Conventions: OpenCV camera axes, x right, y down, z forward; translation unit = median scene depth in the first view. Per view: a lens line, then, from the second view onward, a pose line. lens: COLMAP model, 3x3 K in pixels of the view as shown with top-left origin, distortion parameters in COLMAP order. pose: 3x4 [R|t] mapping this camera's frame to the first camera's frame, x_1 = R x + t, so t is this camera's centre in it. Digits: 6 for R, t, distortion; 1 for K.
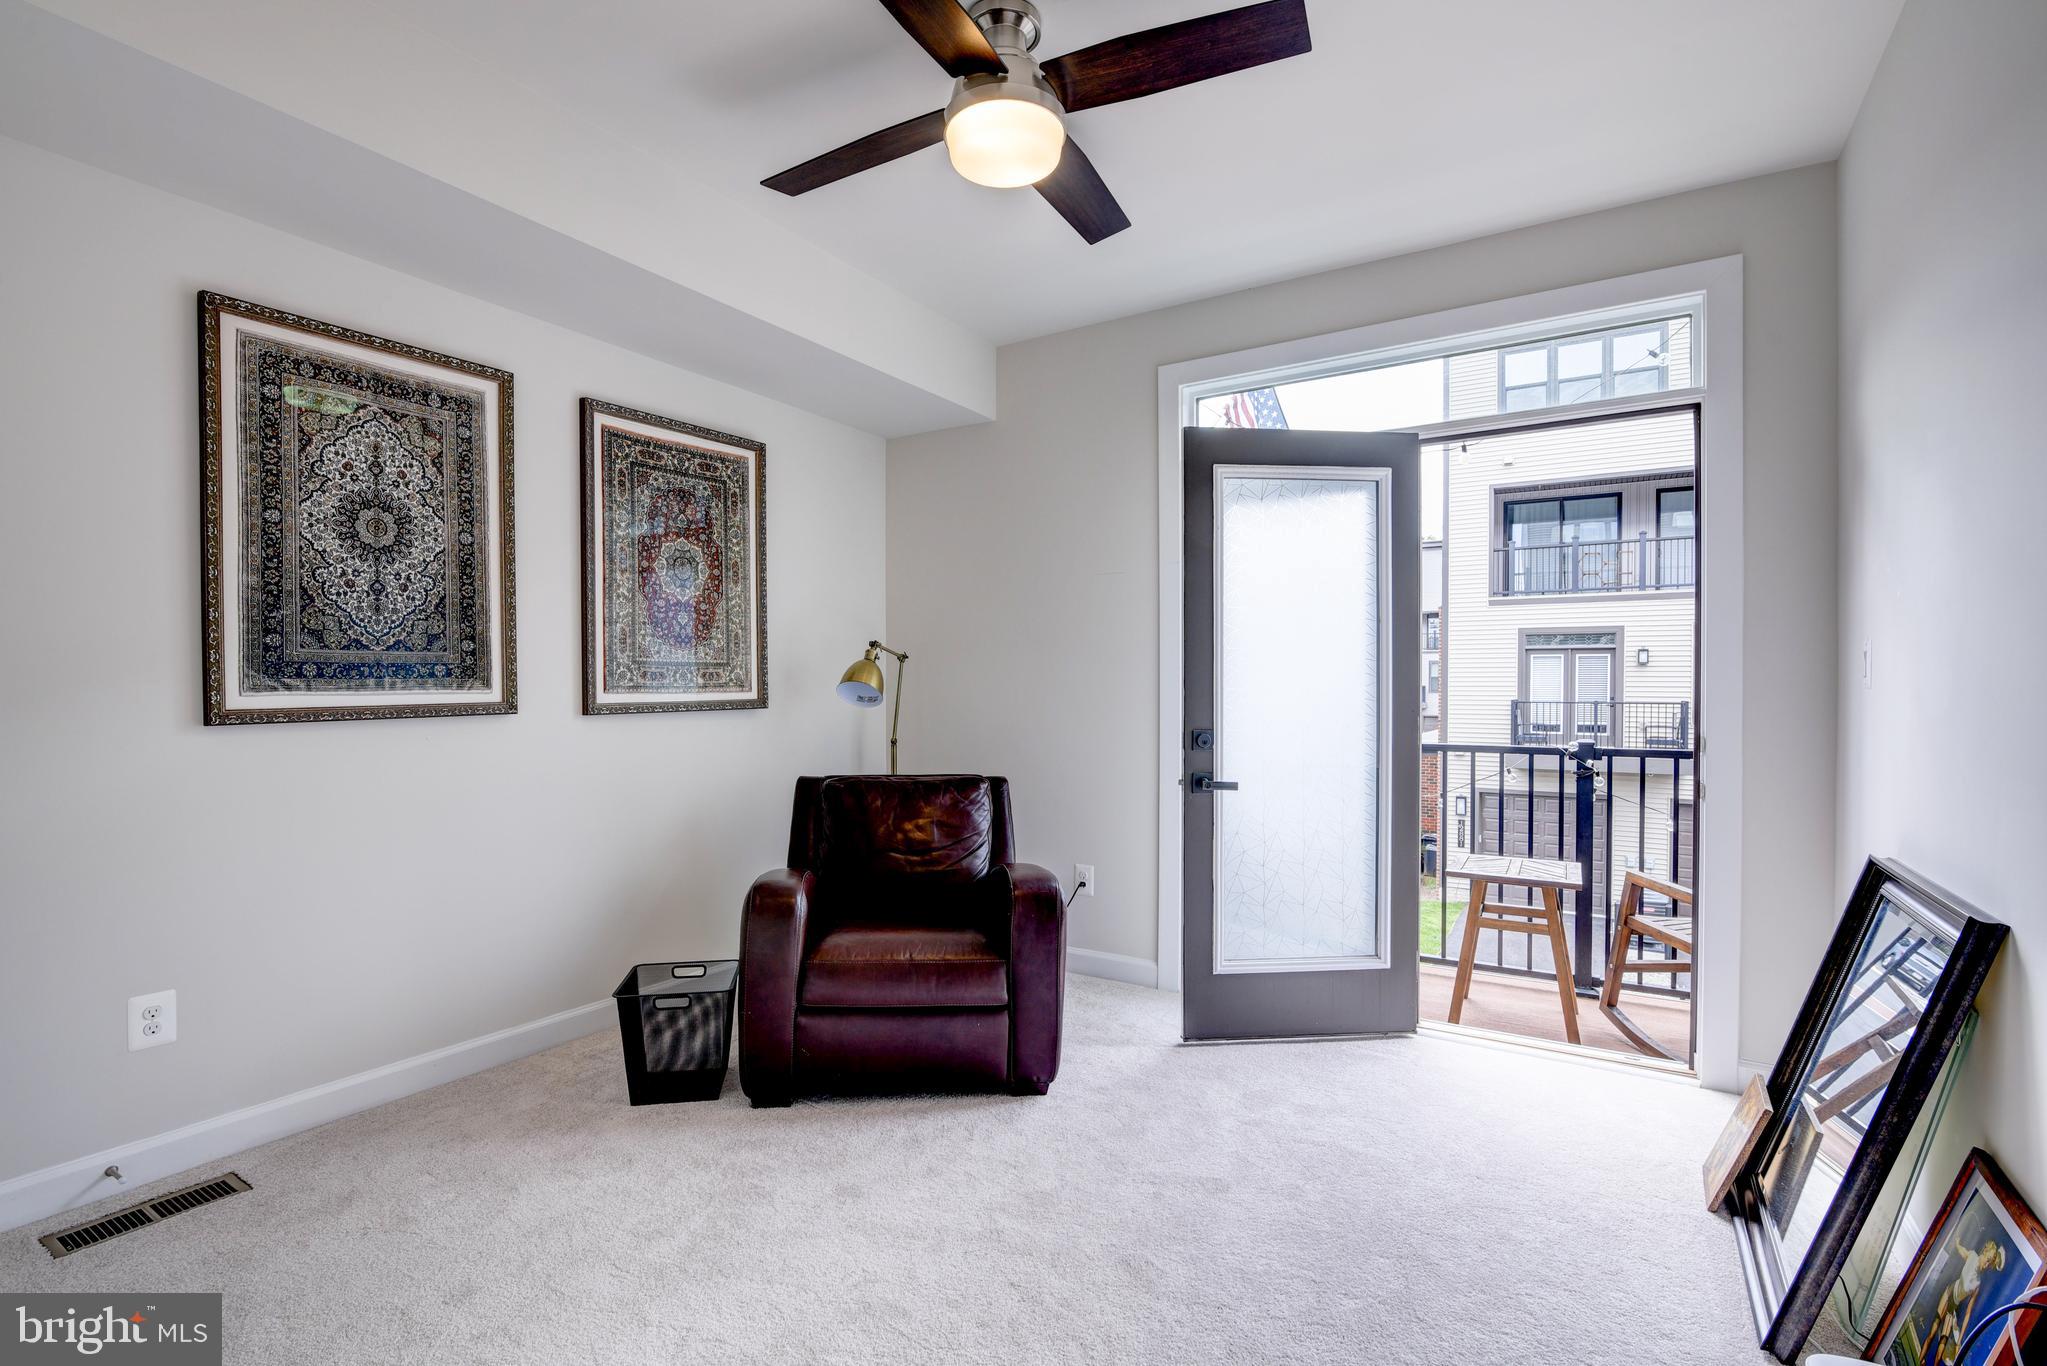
lens RADIAL K [[940.3, 0, 1018.2], [0, 940.3, 693.5], [0, 0, 1]] dist [-0.018631, 0.000903]
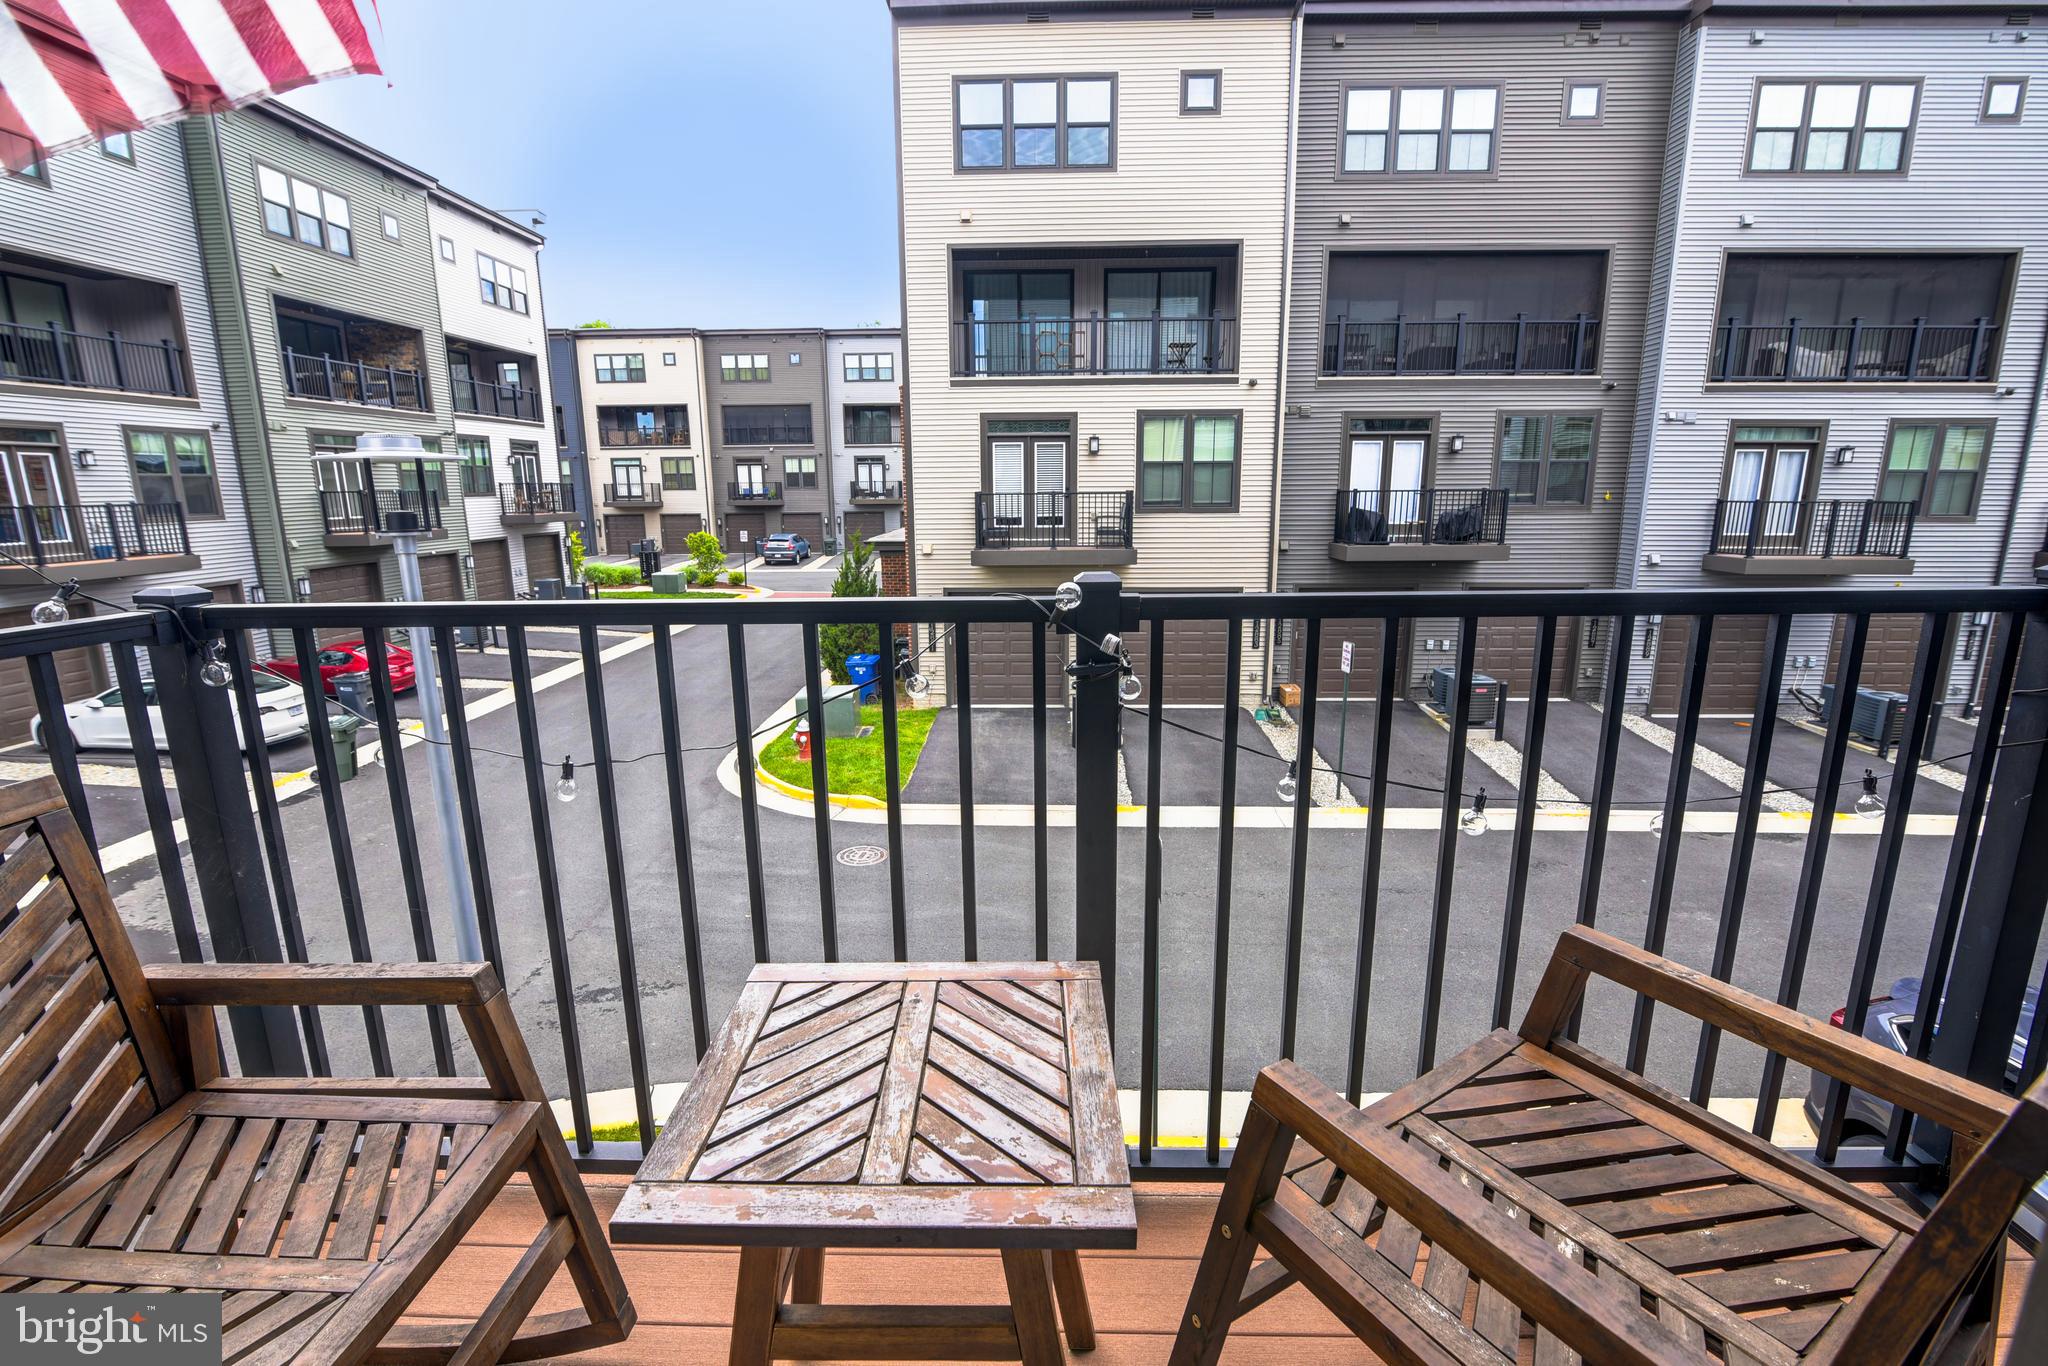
lens RADIAL K [[940.8, 0, 1026.4], [0, 940.8, 691.7], [0, 0, 1]] dist [-0.018631, 0.000903]
pose [[0.861701, -0.121531, 0.492647, 0.086043], [0.017271, 0.977356, 0.210894, 0.004484], [-0.507122, -0.173219, 0.844288, 0.149720]]
